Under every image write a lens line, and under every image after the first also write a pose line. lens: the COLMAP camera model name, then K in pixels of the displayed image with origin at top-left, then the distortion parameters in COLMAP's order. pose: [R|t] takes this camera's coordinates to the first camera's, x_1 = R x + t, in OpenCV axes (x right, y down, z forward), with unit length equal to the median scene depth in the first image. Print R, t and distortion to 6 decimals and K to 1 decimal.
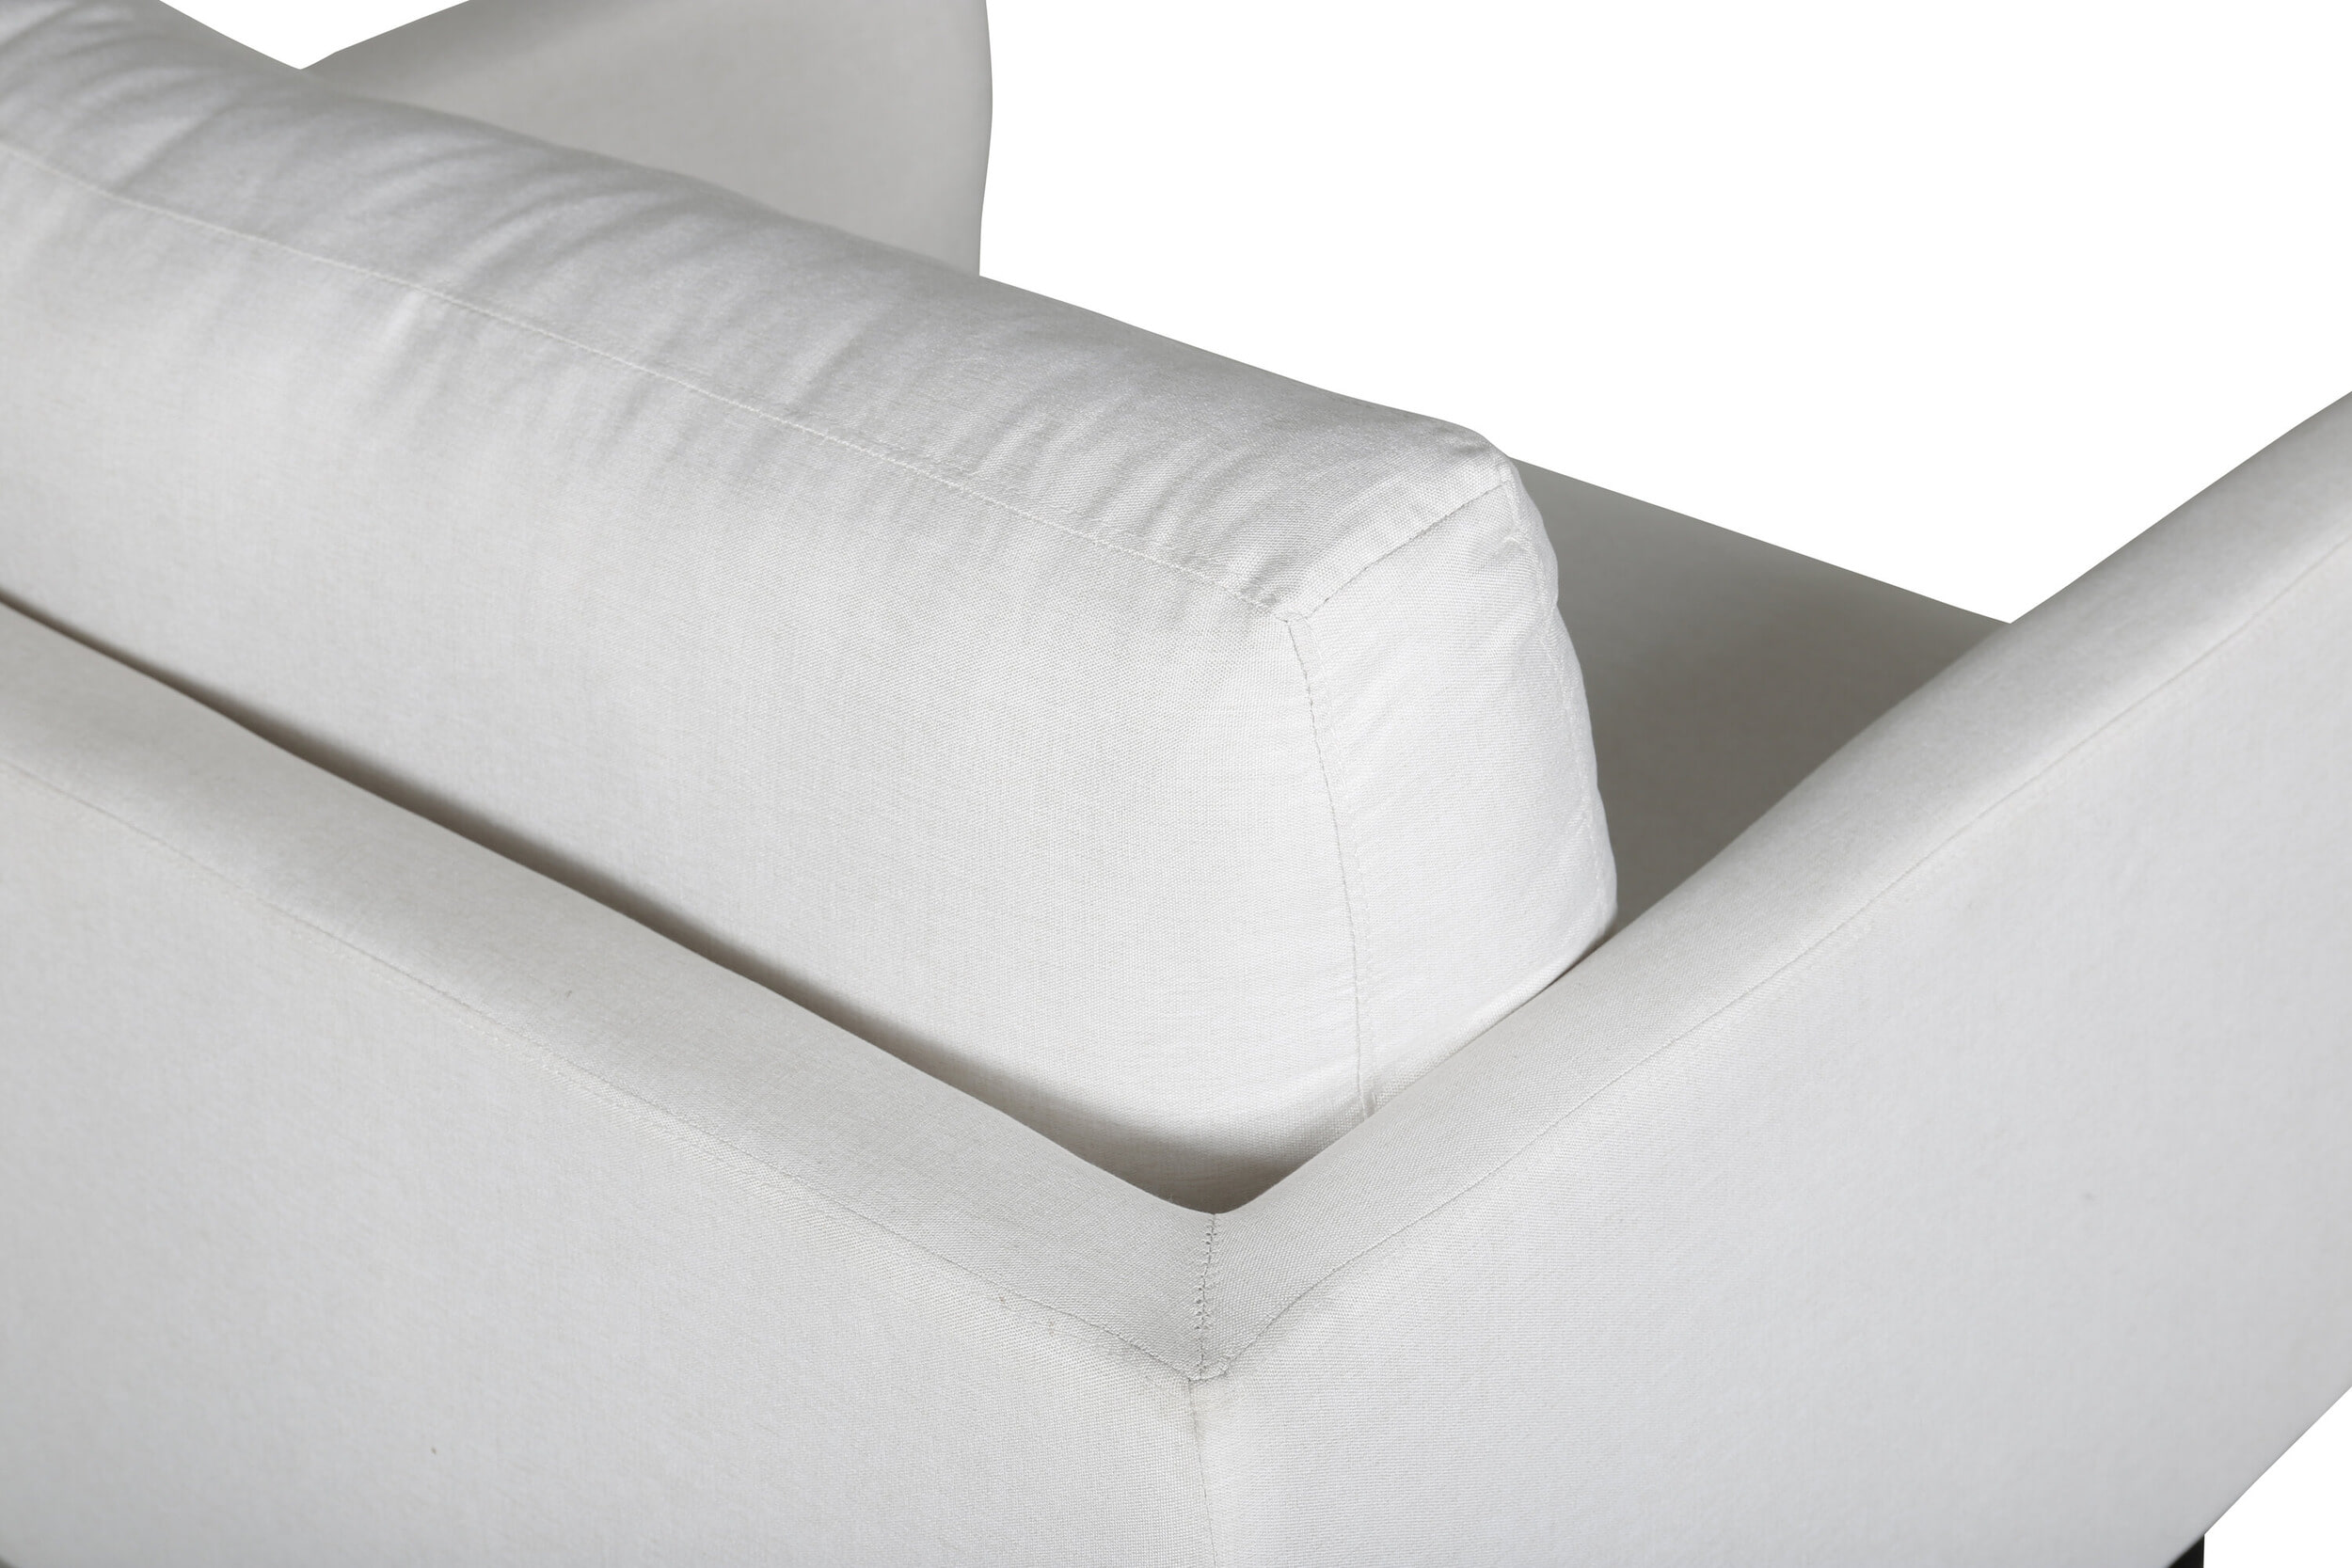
lens RADIAL K [[4307.4, 0, 1181.7], [0, 4307.4, 784.5], [0, 0, 1]] dist [0.094341, 0.000000]
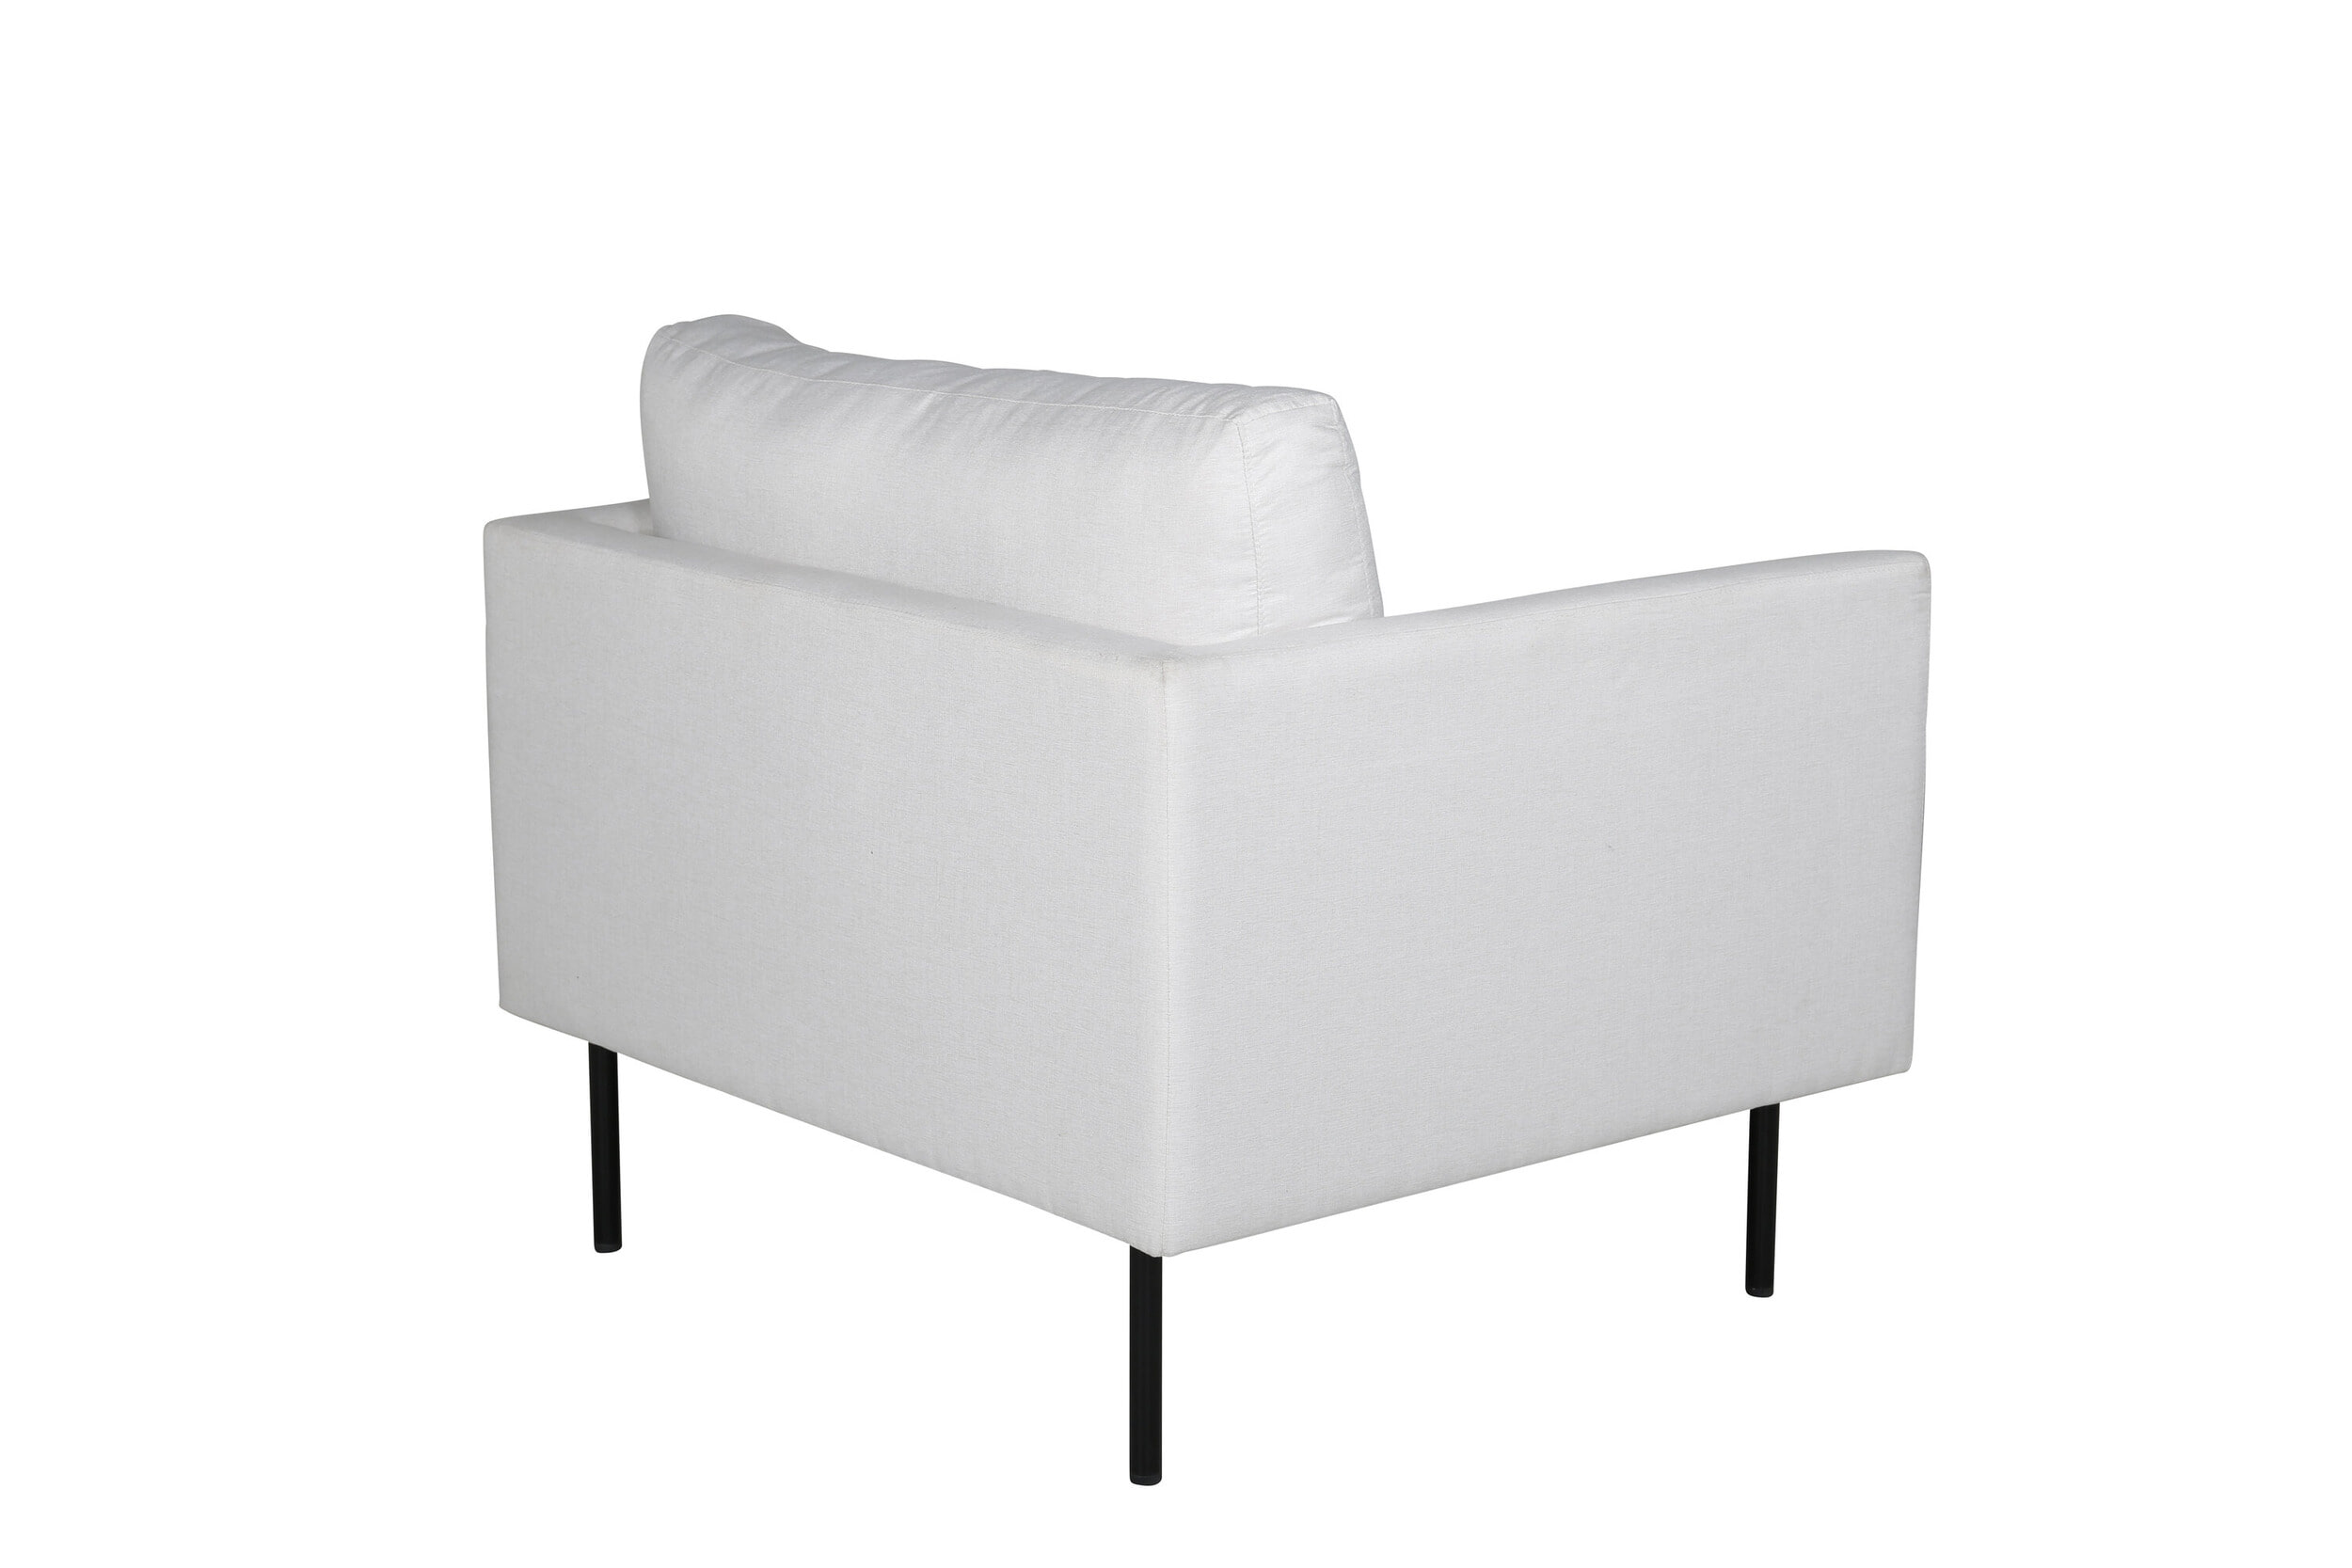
lens RADIAL K [[4307.4, 0, 1172.8], [0, 4307.4, 782.0], [0, 0, 1]] dist [0.094341, 0.000000]
pose [[0.987920, 0.079522, -0.133004, 0.308302], [-0.120242, 0.934794, -0.334219, 0.918848], [0.097754, 0.346174, 0.933063, -1.223561]]
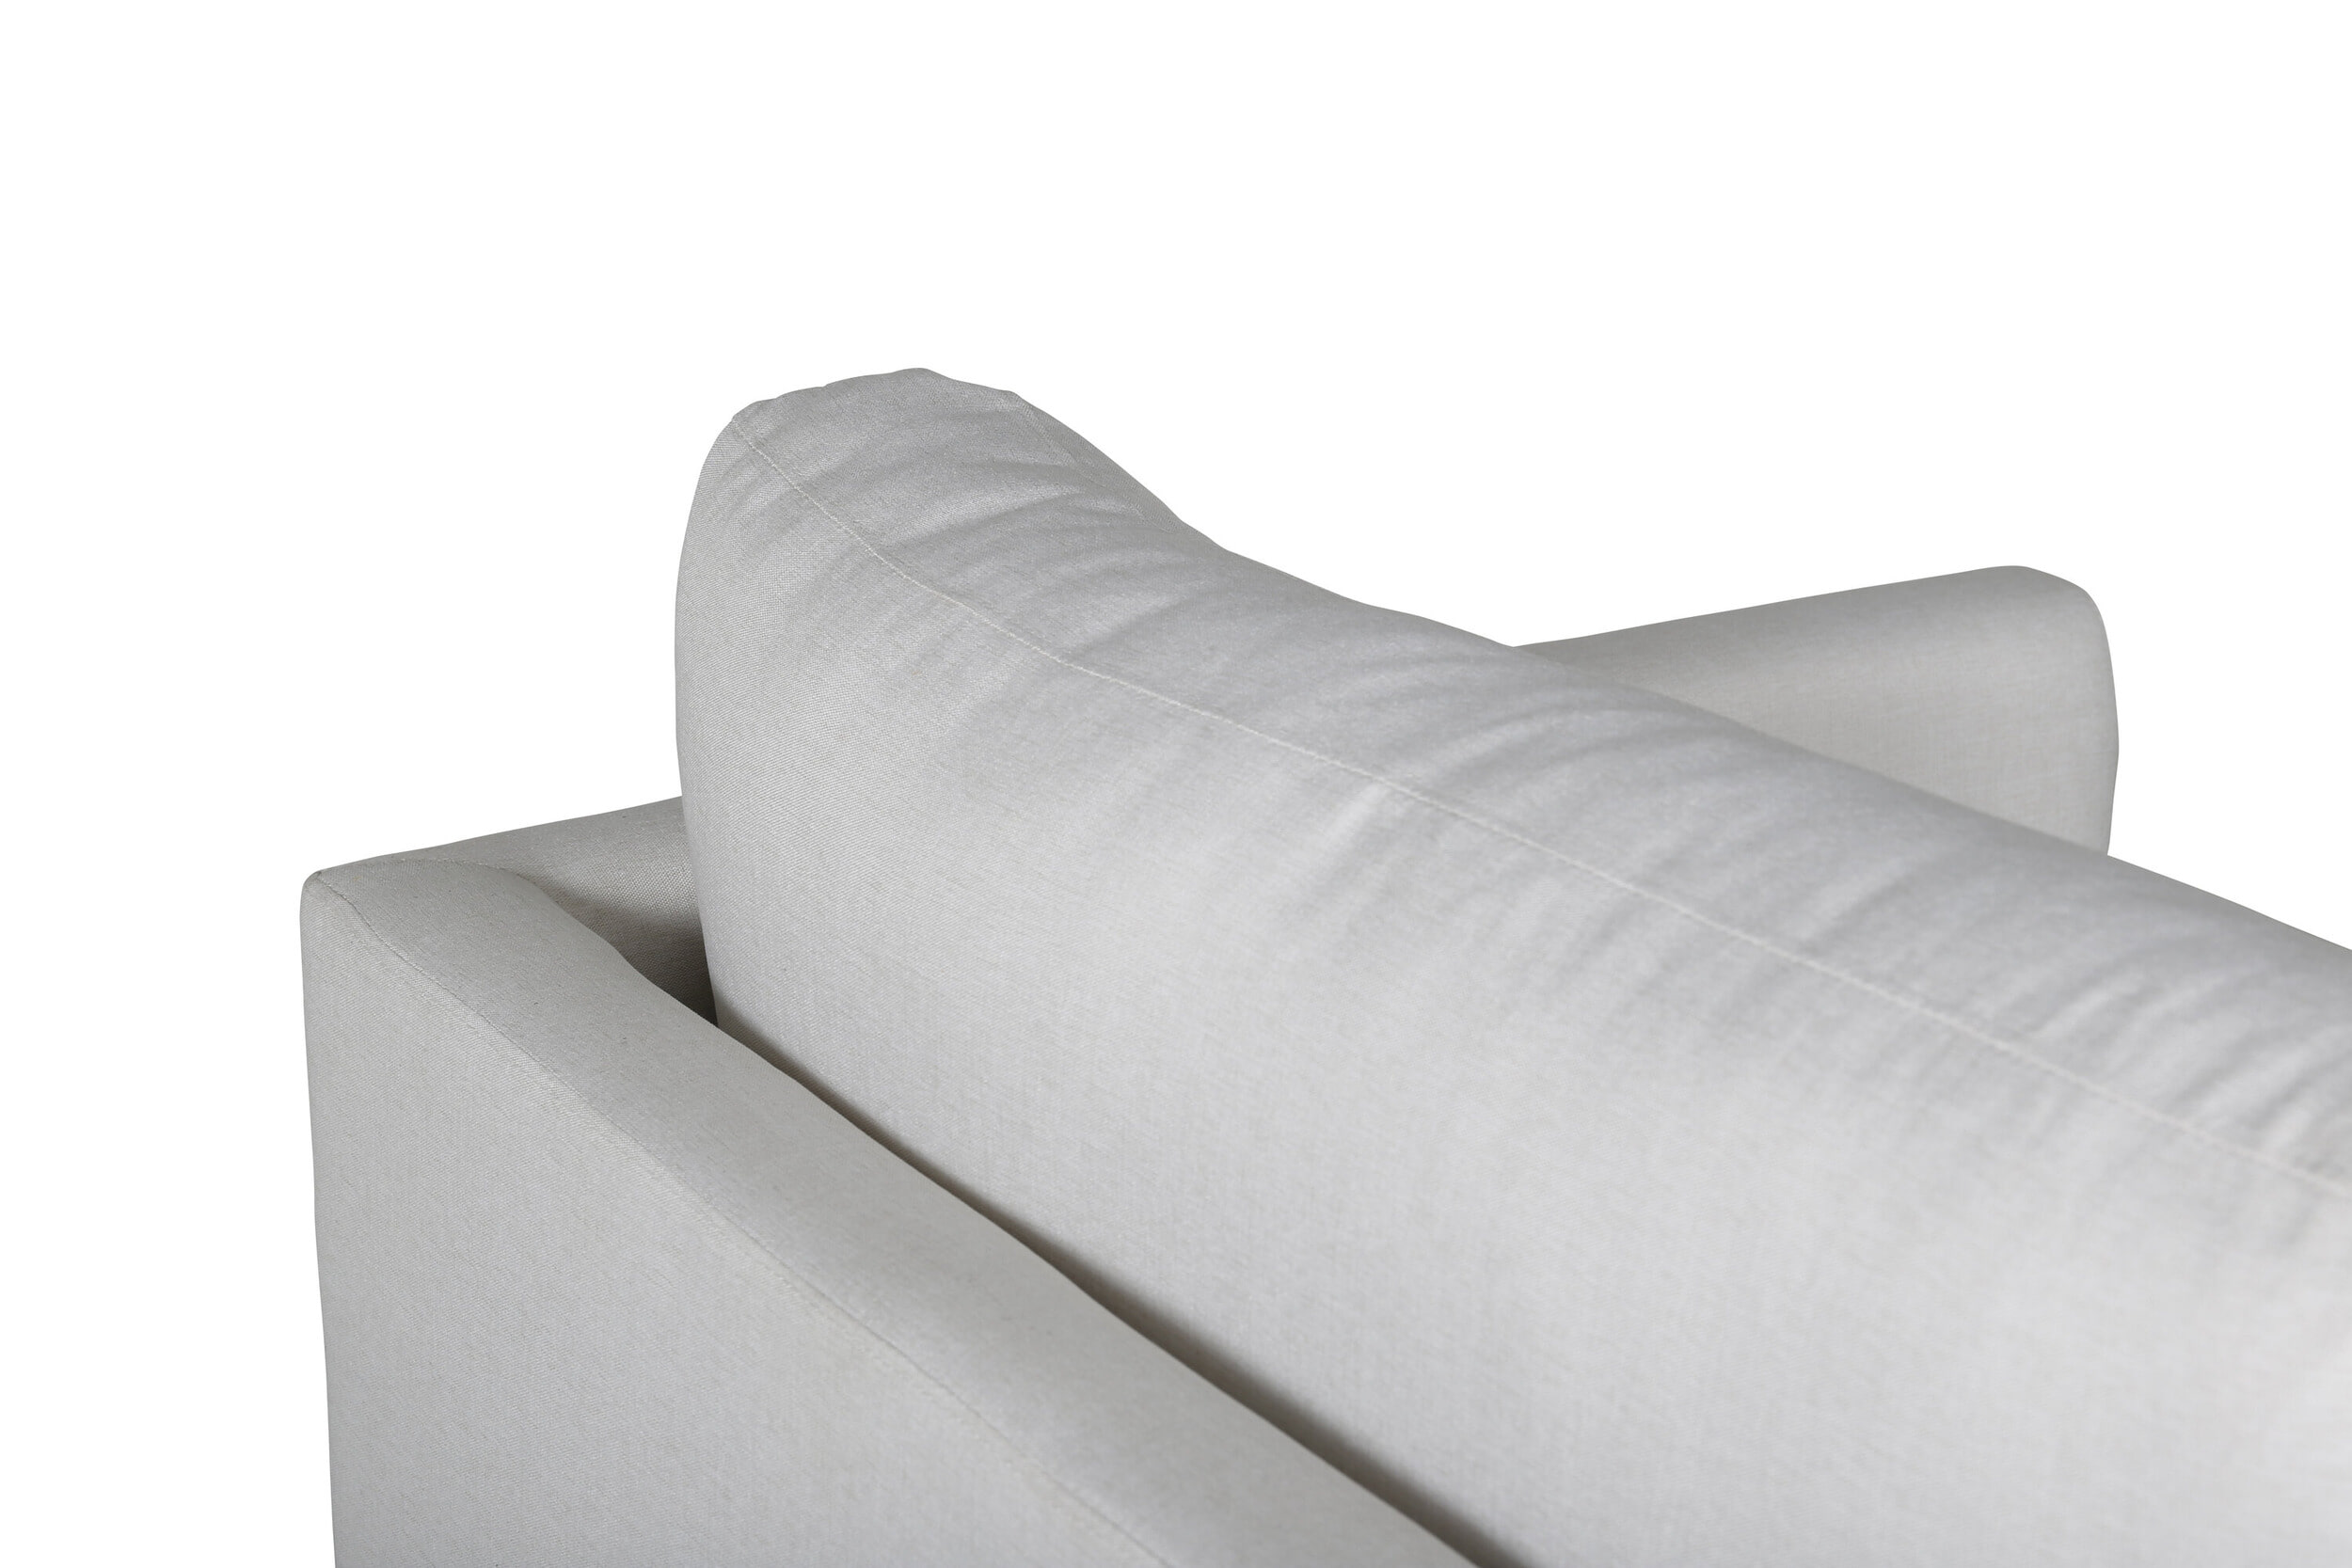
lens RADIAL K [[4307.4, 0, 1185.1], [0, 4307.4, 778.9], [0, 0, 1]] dist [0.094341, 0.000000]
pose [[0.957300, 0.139280, -0.253332, -0.004637], [-0.194652, 0.958430, -0.208620, 0.065407], [0.213745, 0.249024, 0.944616, 0.223700]]
